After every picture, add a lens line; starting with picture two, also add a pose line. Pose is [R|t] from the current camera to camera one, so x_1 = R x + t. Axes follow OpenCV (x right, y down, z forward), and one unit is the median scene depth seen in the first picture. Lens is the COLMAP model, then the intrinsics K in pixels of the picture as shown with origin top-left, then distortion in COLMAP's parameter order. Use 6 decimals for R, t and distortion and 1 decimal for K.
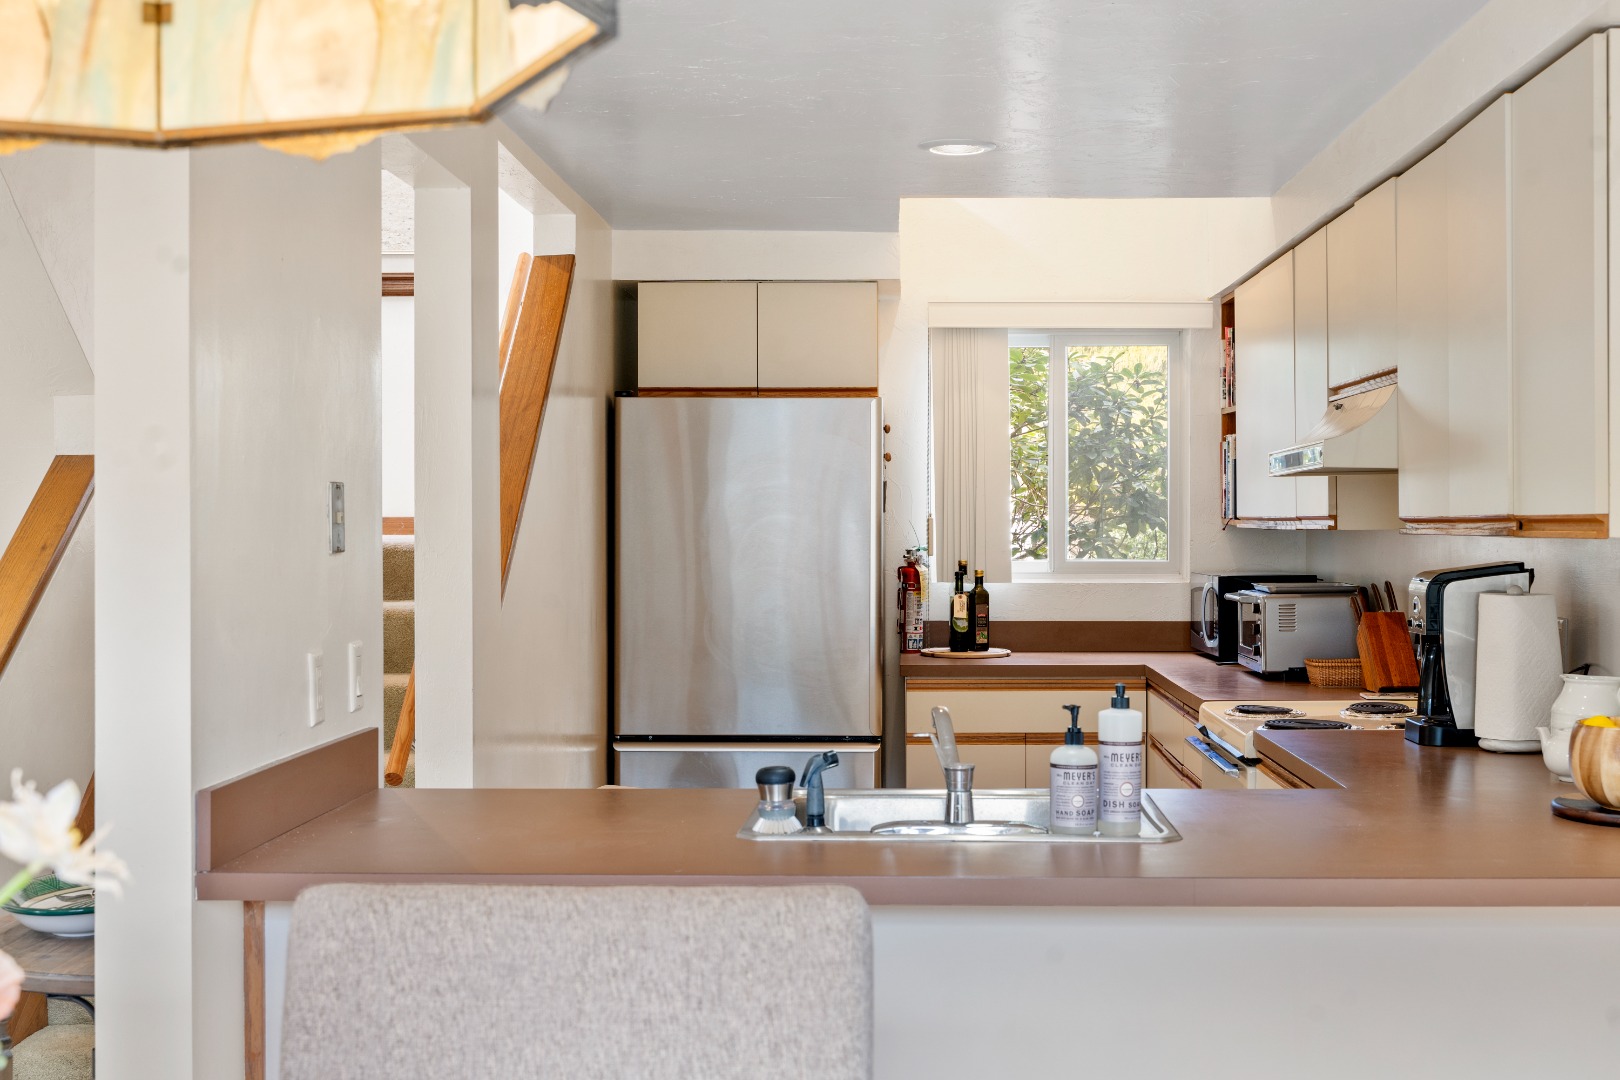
lens RADIAL K [[2150.4, 0, 810.7], [0, 2150.4, 539.7], [0, 0, 1]] dist [0.001647, 0.000000]
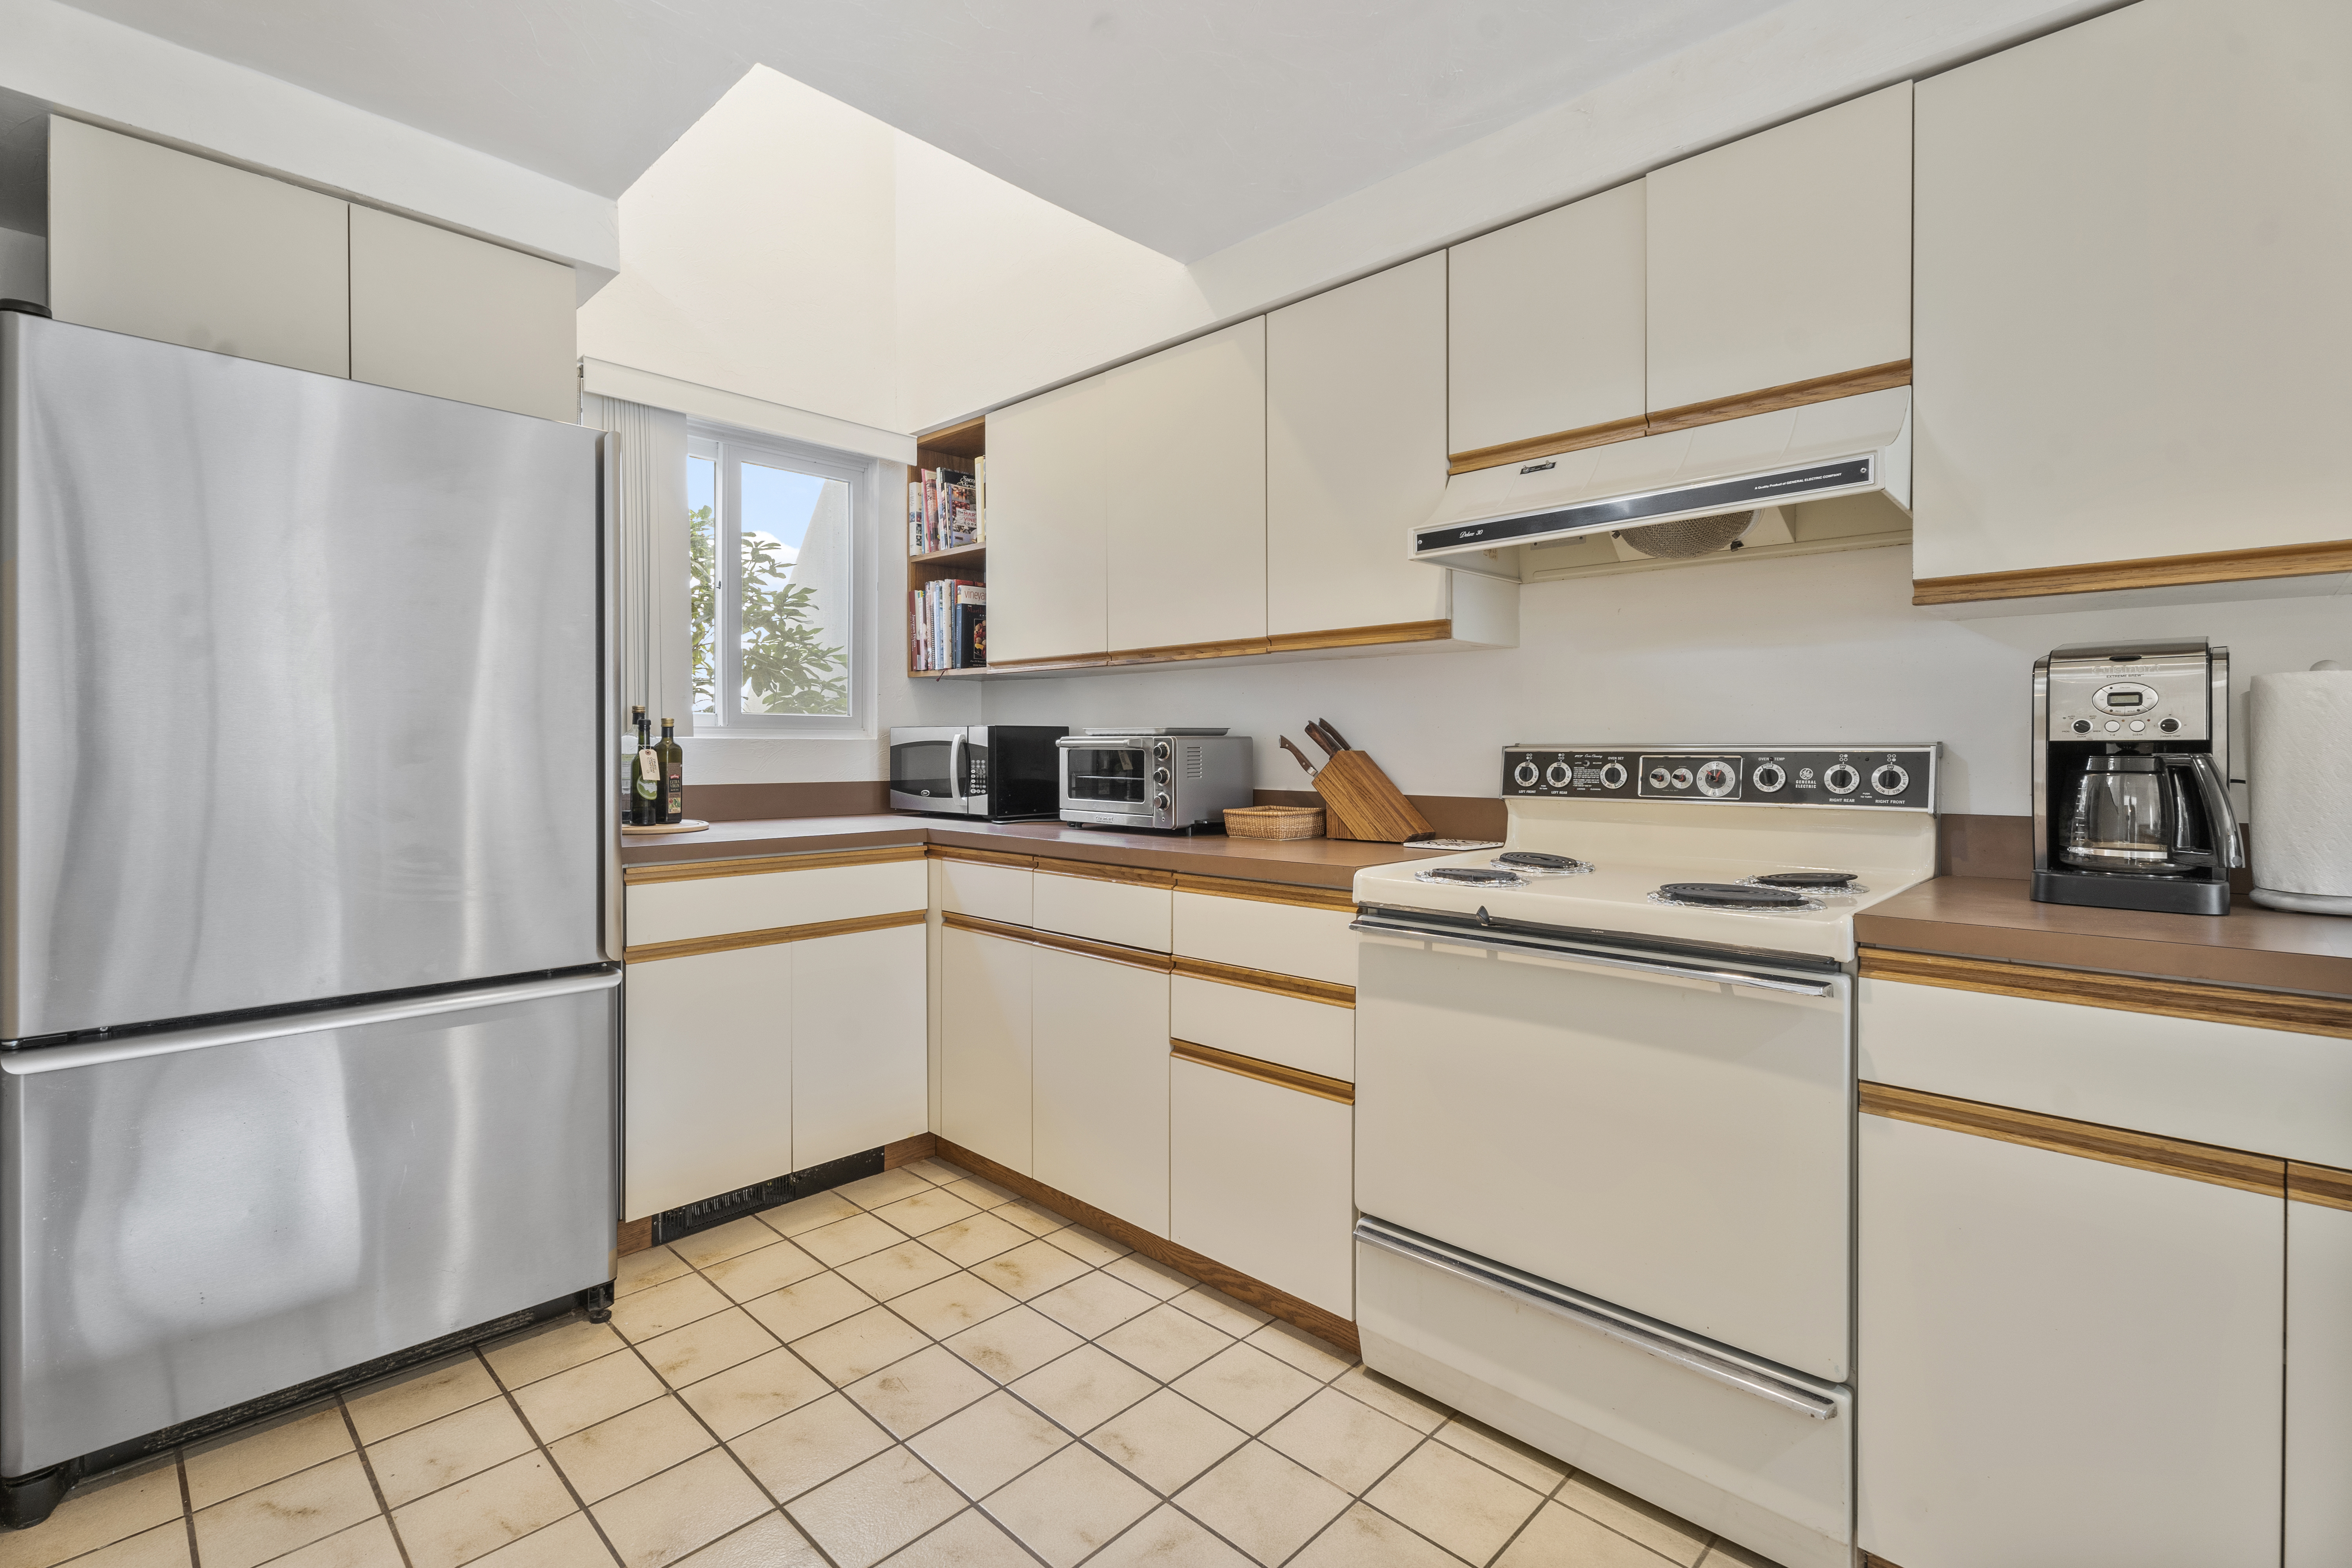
lens RADIAL K [[1073.1, 0, 1166.8], [0, 1073.1, 762.2], [0, 0, 1]] dist [-0.000824, -0.000218]
pose [[0.662668, -0.005666, 0.748892, -0.090585], [0.004094, 0.999984, 0.003943, 0.029074], [-0.748902, 0.000453, 0.662680, 0.615055]]
